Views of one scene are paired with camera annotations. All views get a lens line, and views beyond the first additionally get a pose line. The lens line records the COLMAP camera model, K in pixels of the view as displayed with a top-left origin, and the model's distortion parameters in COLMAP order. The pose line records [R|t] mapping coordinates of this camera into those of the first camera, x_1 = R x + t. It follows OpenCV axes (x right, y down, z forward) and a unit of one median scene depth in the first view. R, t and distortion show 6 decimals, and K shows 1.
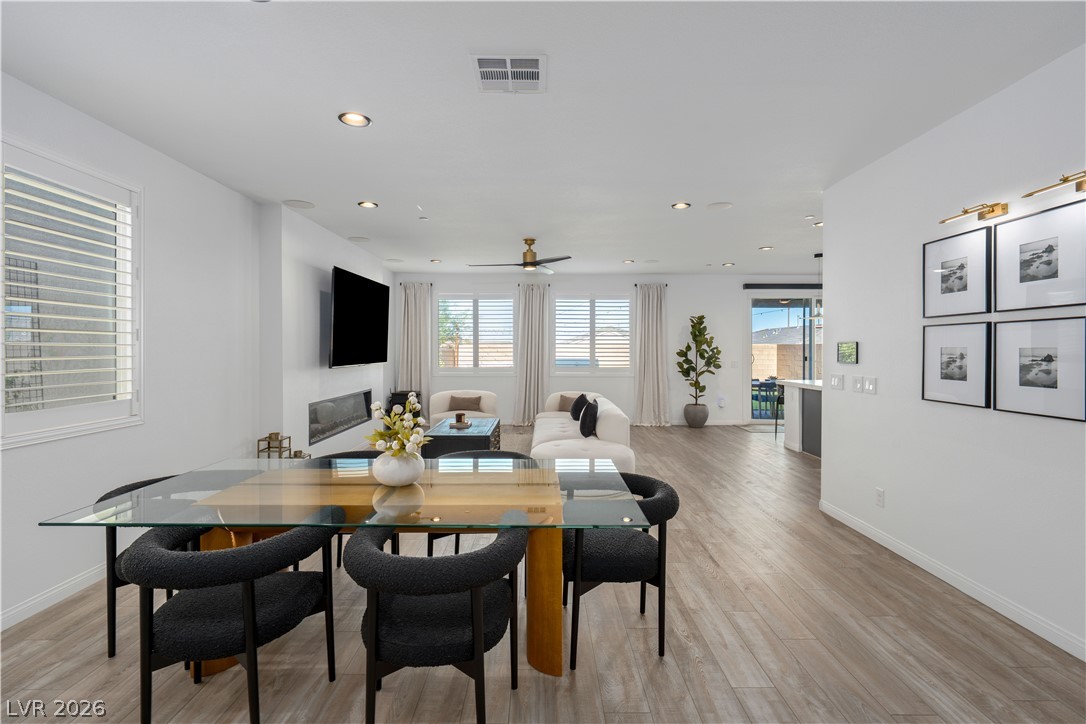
lens RADIAL K [[530.8, 0, 545.5], [0, 530.8, 344.7], [0, 0, 1]] dist [-0.003082, -0.000409]
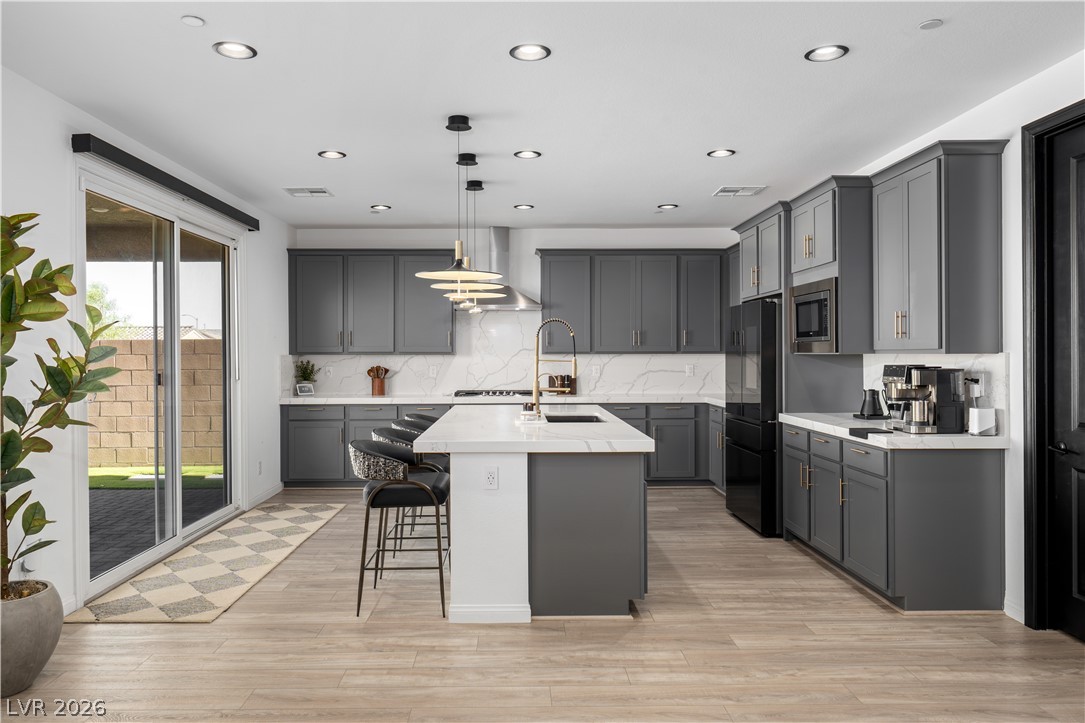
lens RADIAL K [[752.1, 0, 542.5], [0, 752.1, 361.5], [0, 0, 1]] dist [0.000125, 0.000807]
pose [[-0.040448, -0.012442, 0.999104, -0.057768], [0.005245, 0.999906, 0.012665, 0.008134], [-0.999168, 0.005753, -0.040379, 0.780881]]
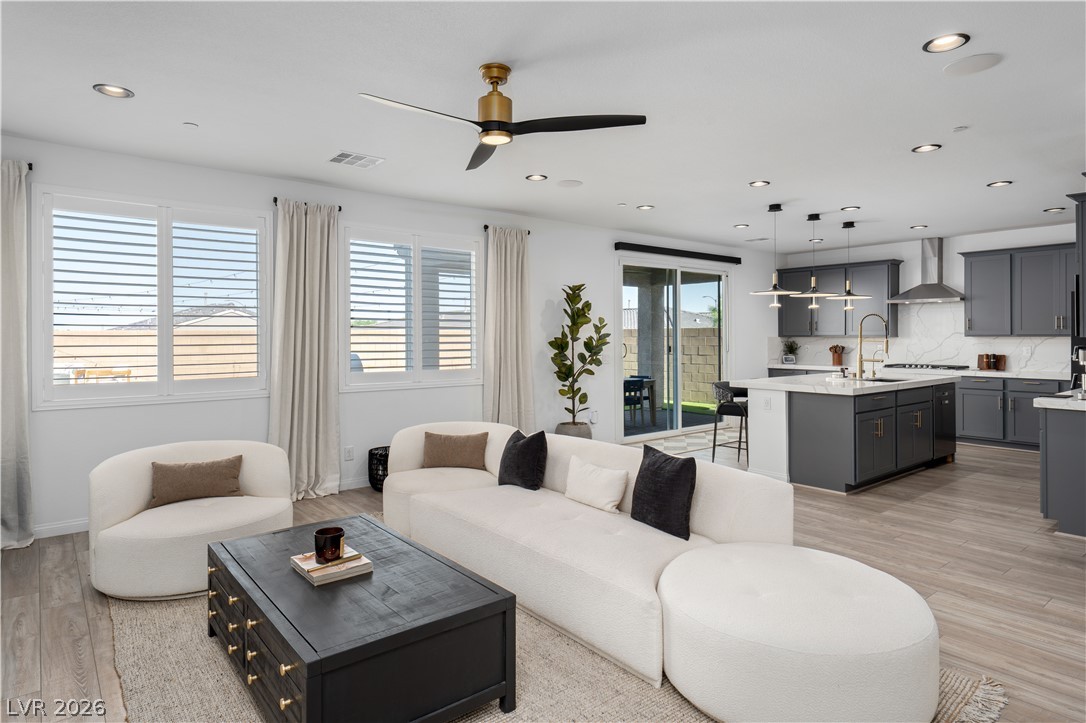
lens RADIAL K [[616.4, 0, 543.6], [0, 616.4, 328.4], [0, 0, 1]] dist [0.004246, 0.000985]
pose [[0.755544, 0.006402, 0.655067, -0.235614], [0.004768, 0.999872, -0.015271, 0.009268], [-0.655081, 0.014661, 0.755416, 0.459927]]
